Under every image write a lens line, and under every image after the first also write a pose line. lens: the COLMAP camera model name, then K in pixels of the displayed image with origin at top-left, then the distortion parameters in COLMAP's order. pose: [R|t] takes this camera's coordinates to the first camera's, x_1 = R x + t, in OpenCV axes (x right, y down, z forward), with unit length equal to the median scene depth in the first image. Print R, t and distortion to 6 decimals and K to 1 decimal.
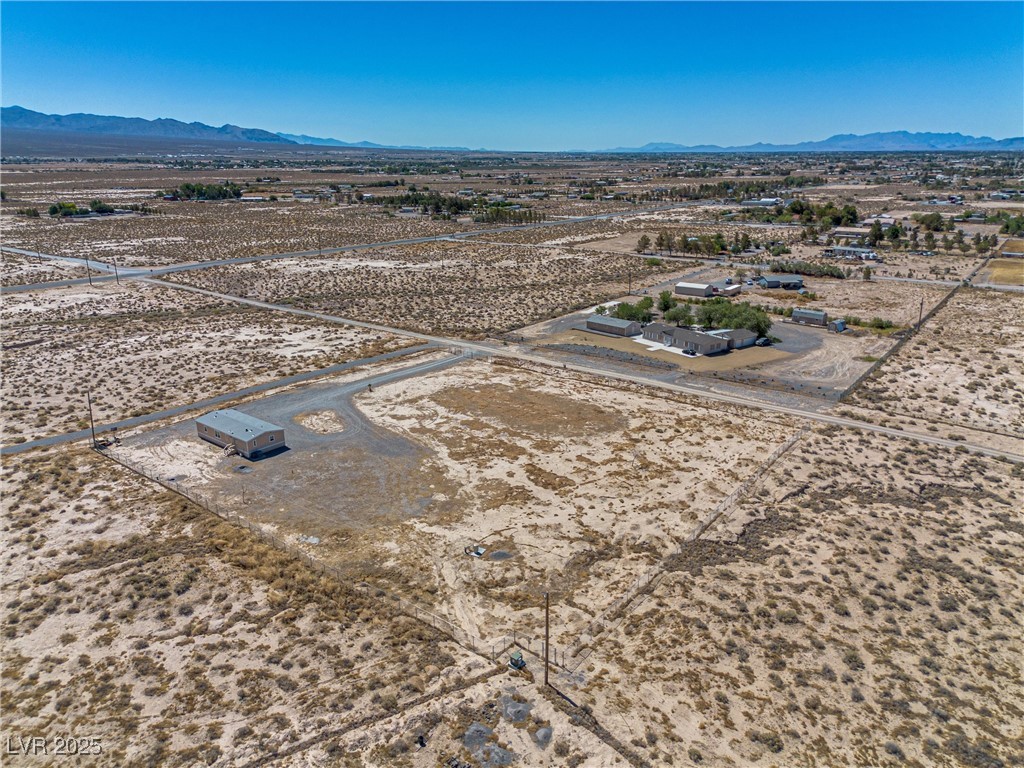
lens RADIAL K [[750.2, 0, 512.0], [0, 750.2, 384.0], [0, 0, 1]] dist [0.068731, -0.076633]
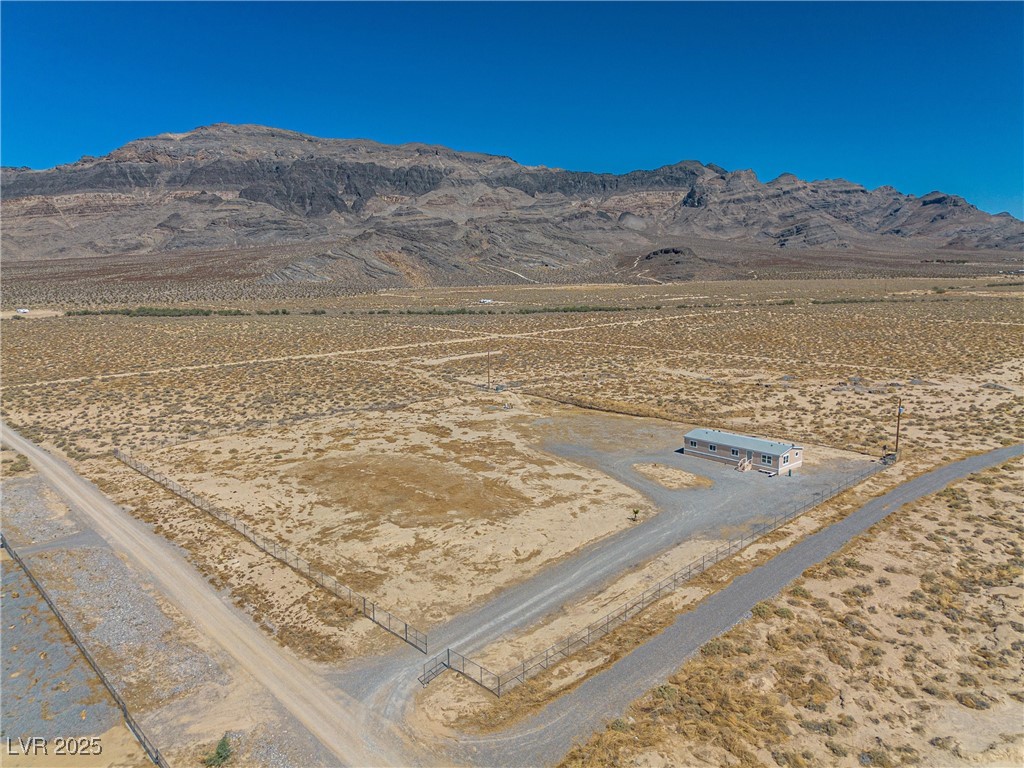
lens RADIAL K [[750.2, 0, 512.0], [0, 750.2, 384.0], [0, 0, 1]] dist [0.068731, -0.076633]
pose [[-0.990687, -0.012207, 0.135612, -0.183035], [0.048787, 0.898022, 0.437237, -0.359411], [-0.127120, 0.439781, -0.889063, 1.565373]]
